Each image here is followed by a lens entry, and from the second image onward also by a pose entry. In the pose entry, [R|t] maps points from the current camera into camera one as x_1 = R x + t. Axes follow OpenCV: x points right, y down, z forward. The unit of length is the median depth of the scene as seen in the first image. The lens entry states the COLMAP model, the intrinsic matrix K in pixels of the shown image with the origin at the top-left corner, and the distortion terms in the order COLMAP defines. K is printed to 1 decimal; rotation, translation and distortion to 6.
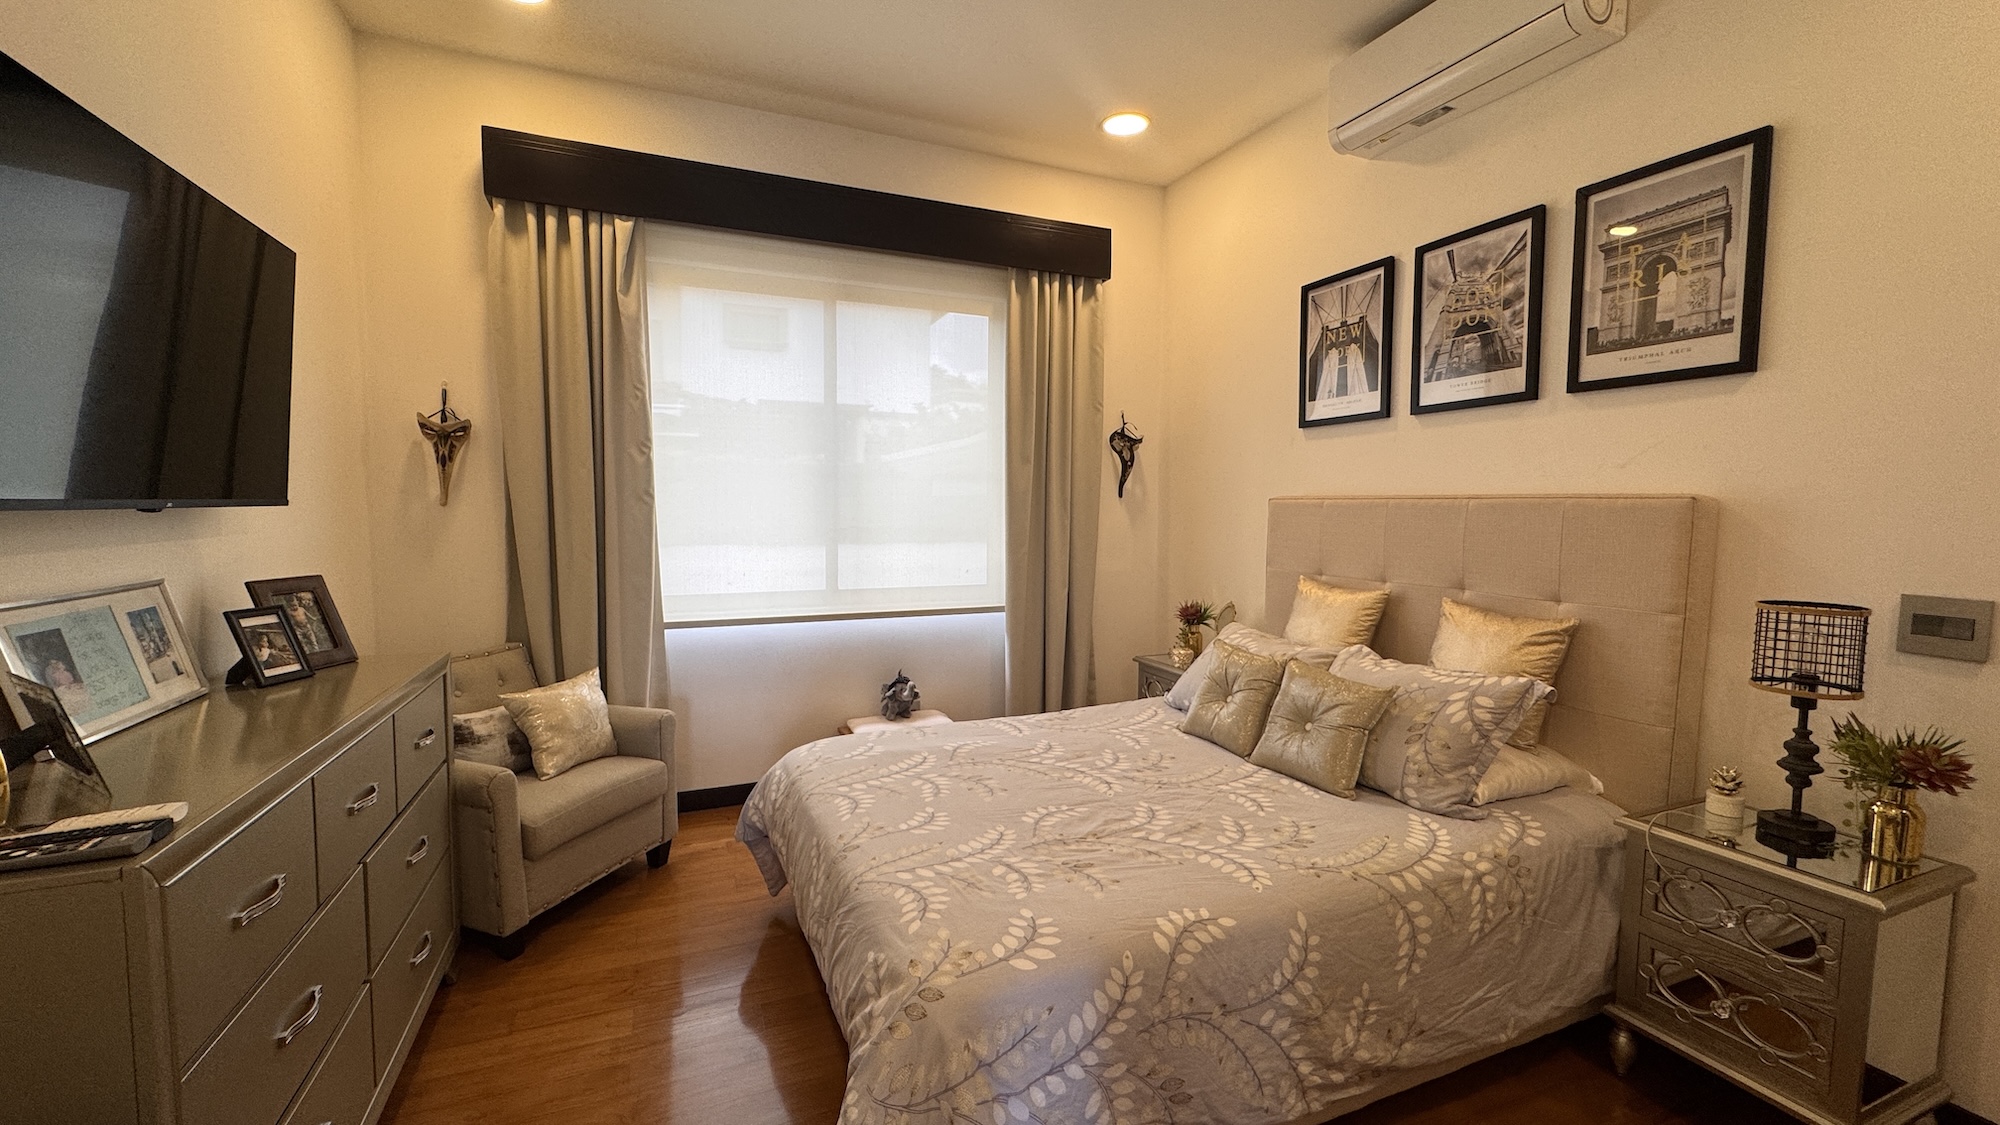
lens RADIAL K [[790.1, 0, 998.4], [0, 790.1, 560.2], [0, 0, 1]] dist [-0.004312, -0.001000]
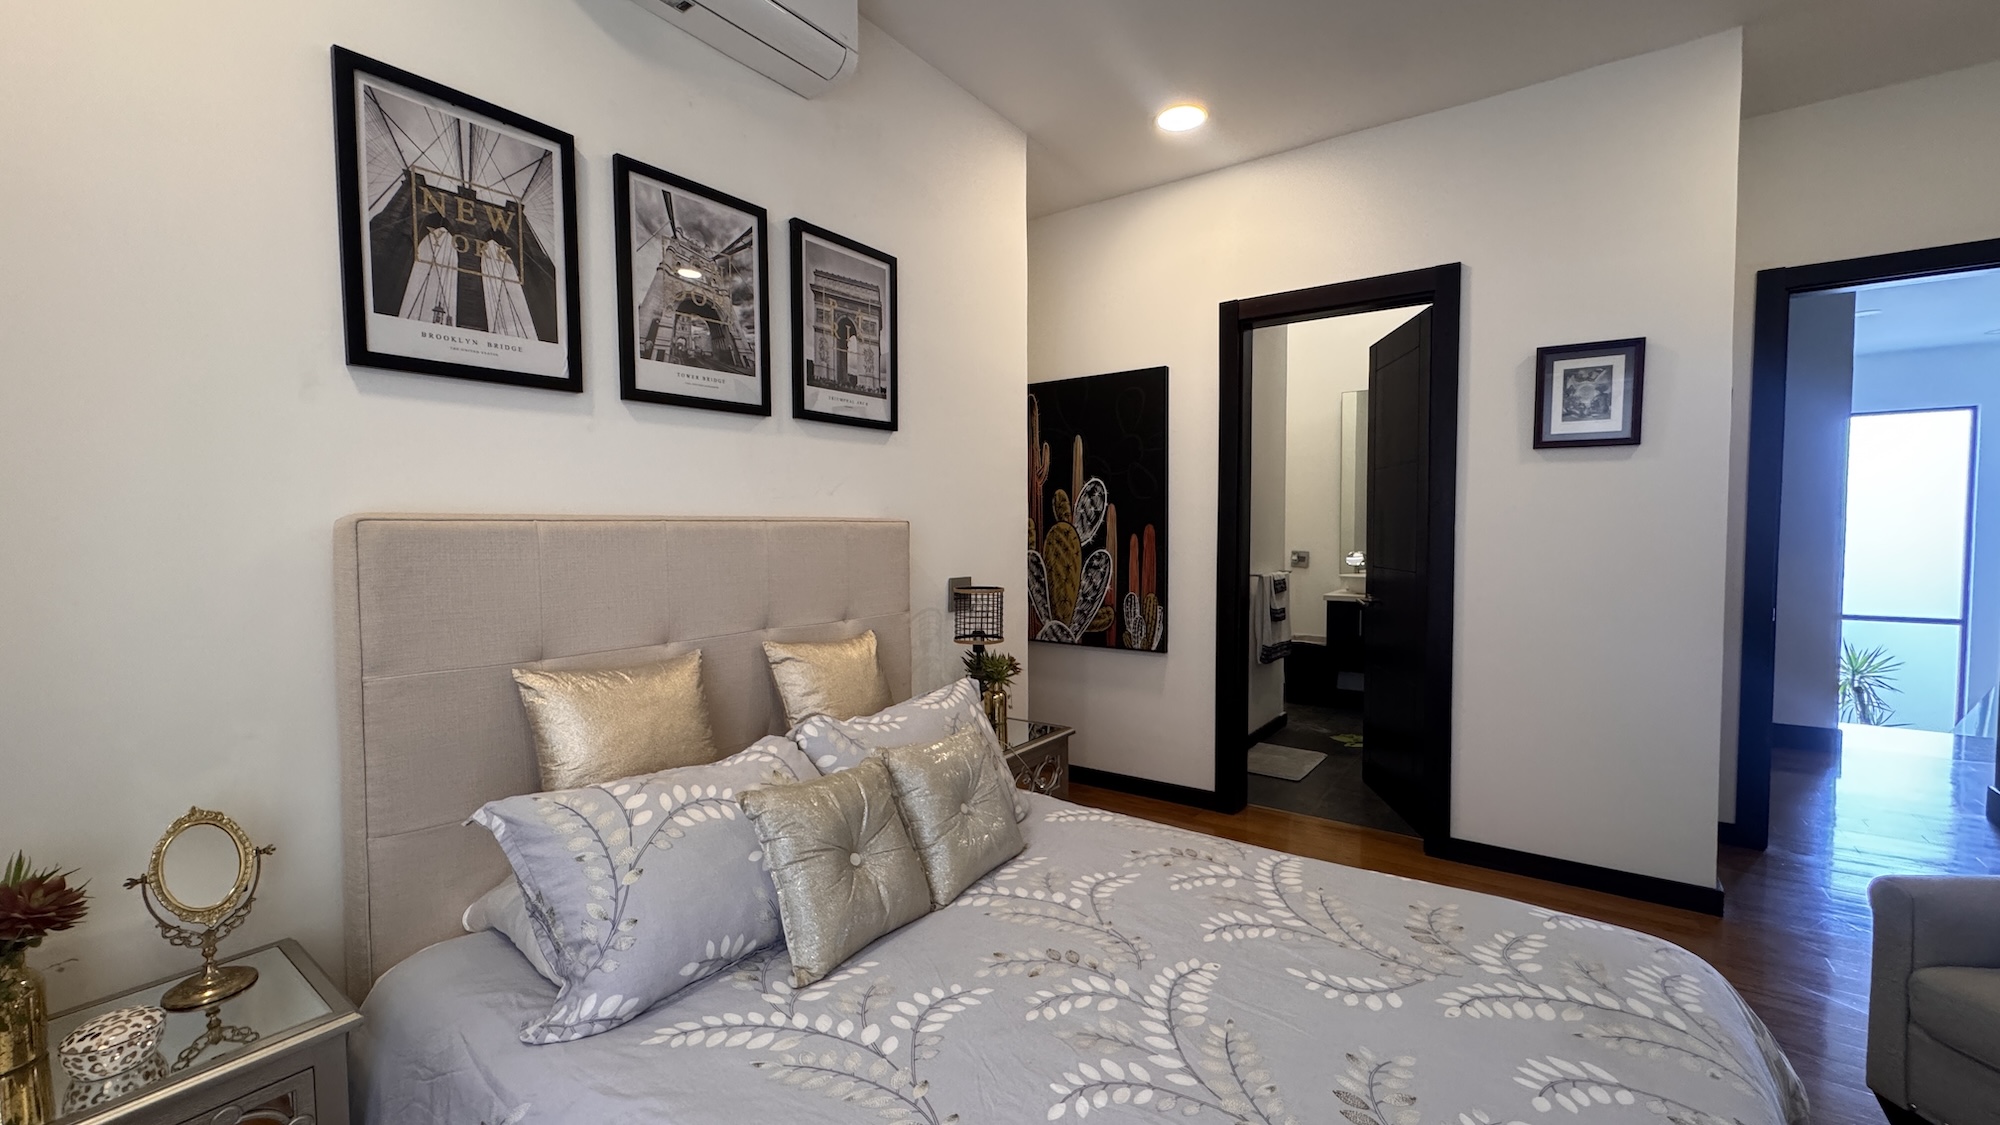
lens RADIAL K [[790.1, 0, 1007.3], [0, 790.1, 563.2], [0, 0, 1]] dist [-0.004312, -0.001000]
pose [[-0.515114, -0.038760, 0.856245, -0.273820], [0.065903, 0.994229, 0.084653, -0.090190], [-0.854584, 0.100035, -0.509587, 1.242103]]
